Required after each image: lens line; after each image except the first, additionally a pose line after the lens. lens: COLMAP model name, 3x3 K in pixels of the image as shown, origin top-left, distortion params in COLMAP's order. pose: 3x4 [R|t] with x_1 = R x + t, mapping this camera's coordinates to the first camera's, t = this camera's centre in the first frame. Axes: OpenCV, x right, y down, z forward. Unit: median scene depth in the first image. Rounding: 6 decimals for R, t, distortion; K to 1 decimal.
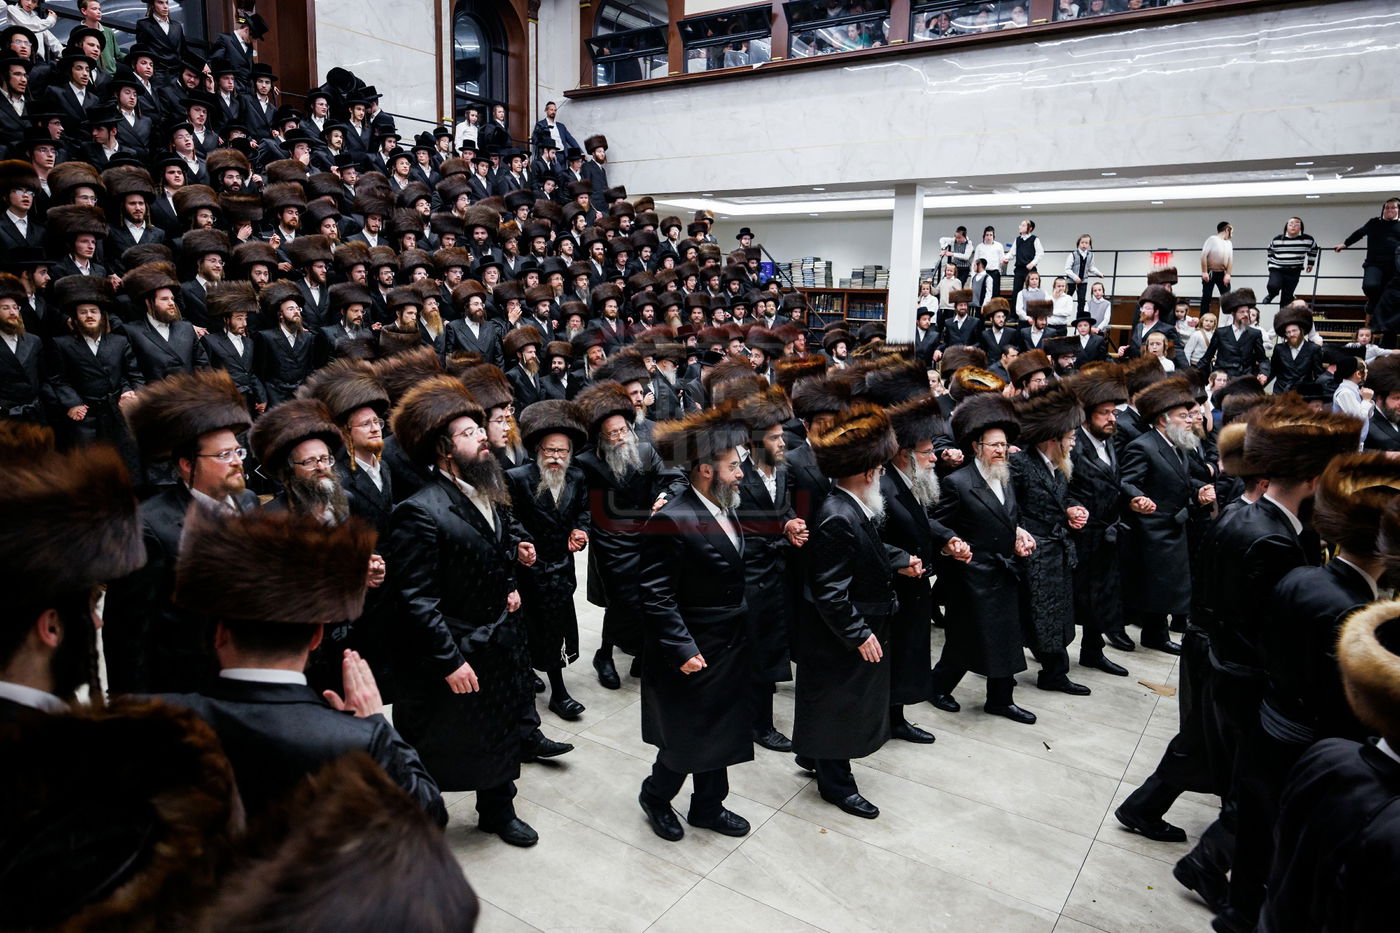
lens RADIAL K [[928.4, 0, 701.2], [0, 928.4, 466.8], [0, 0, 1]] dist [0.012910, 0.001901]
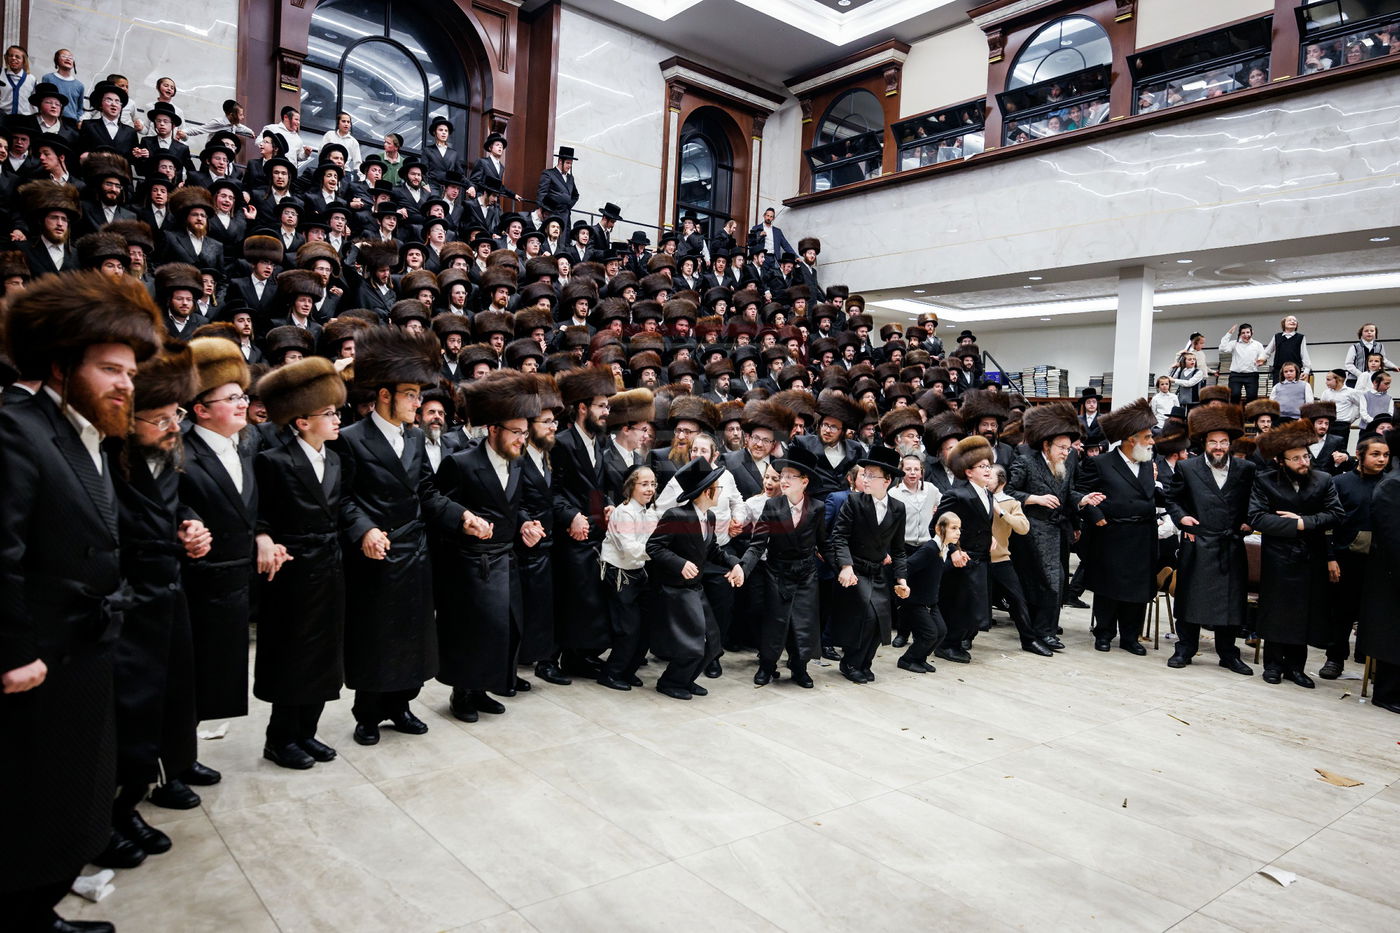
lens RADIAL K [[954.3, 0, 698.1], [0, 954.3, 464.4], [0, 0, 1]] dist [-0.001807, 0.002913]
pose [[0.952124, 0.034599, -0.303747, 0.097003], [-0.091983, 0.979956, -0.176705, 0.081914], [0.291545, 0.196184, 0.936223, 0.038221]]
